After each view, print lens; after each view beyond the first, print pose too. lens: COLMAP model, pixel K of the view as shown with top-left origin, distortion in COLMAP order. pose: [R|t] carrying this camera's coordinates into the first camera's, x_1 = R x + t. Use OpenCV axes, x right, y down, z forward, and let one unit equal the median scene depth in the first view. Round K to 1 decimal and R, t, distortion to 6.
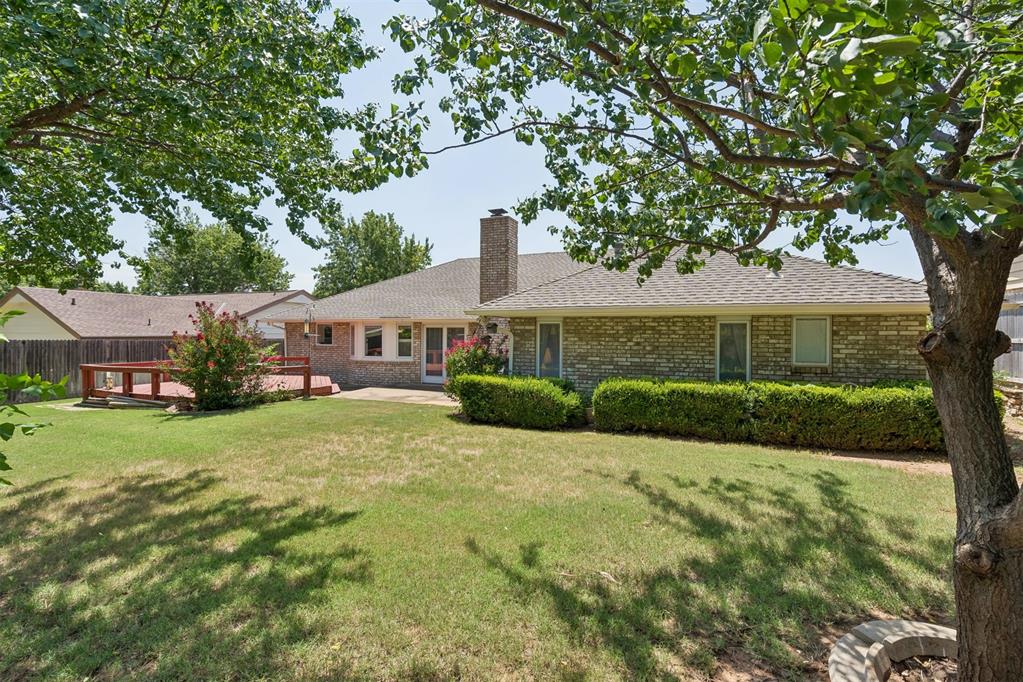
lens RADIAL K [[462.5, 0, 507.8], [0, 462.5, 339.0], [0, 0, 1]] dist [-0.003826, 0.000684]
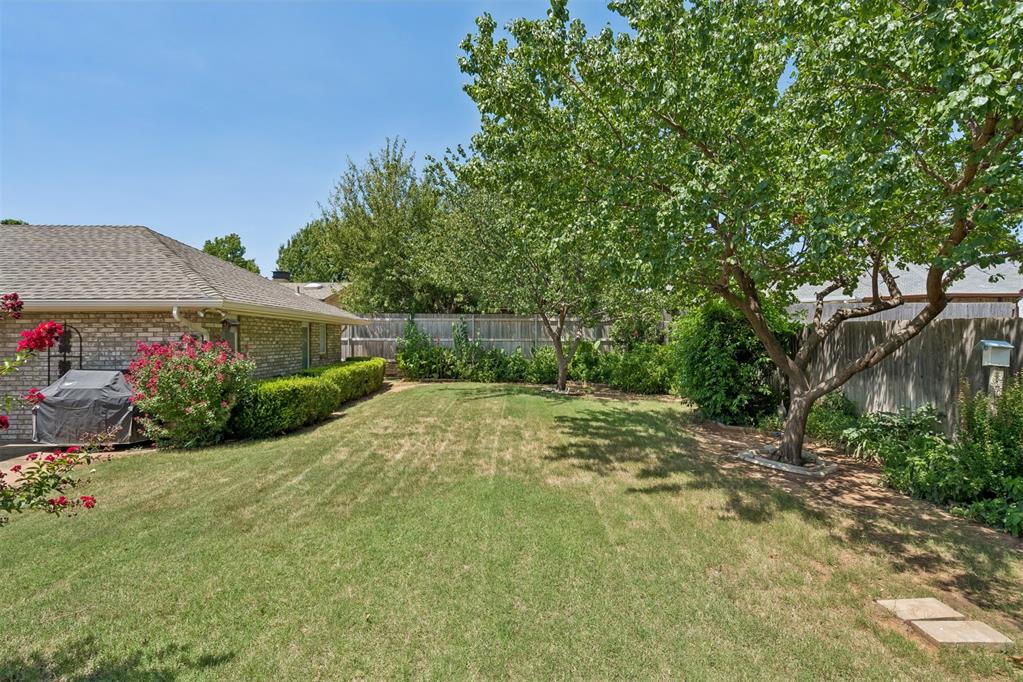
lens RADIAL K [[462.5, 0, 505.6], [0, 462.5, 335.8], [0, 0, 1]] dist [-0.003826, 0.000684]
pose [[-0.412926, 0.004422, 0.910754, -0.555334], [0.013234, 0.999912, 0.001145, -0.000211], [-0.910668, 0.012526, -0.412948, 0.528727]]
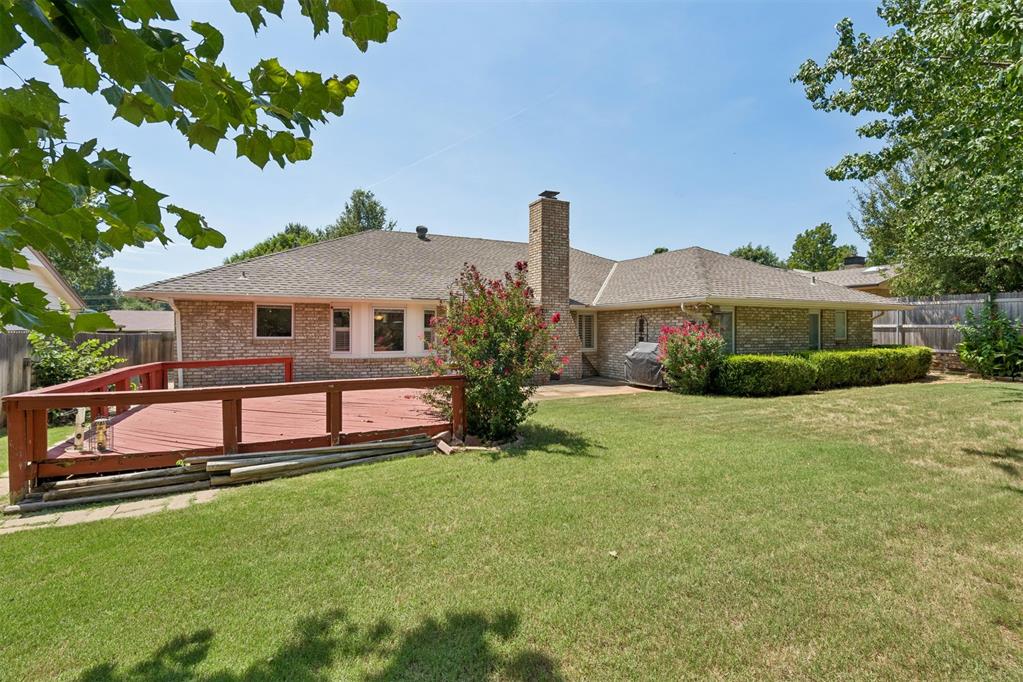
lens RADIAL K [[462.5, 0, 514.7], [0, 462.5, 334.1], [0, 0, 1]] dist [-0.003826, 0.000684]
pose [[0.670960, -0.010019, 0.741426, -0.697153], [0.009393, 0.999943, 0.005013, 0.008789], [-0.741434, 0.003601, 0.671016, 0.361936]]
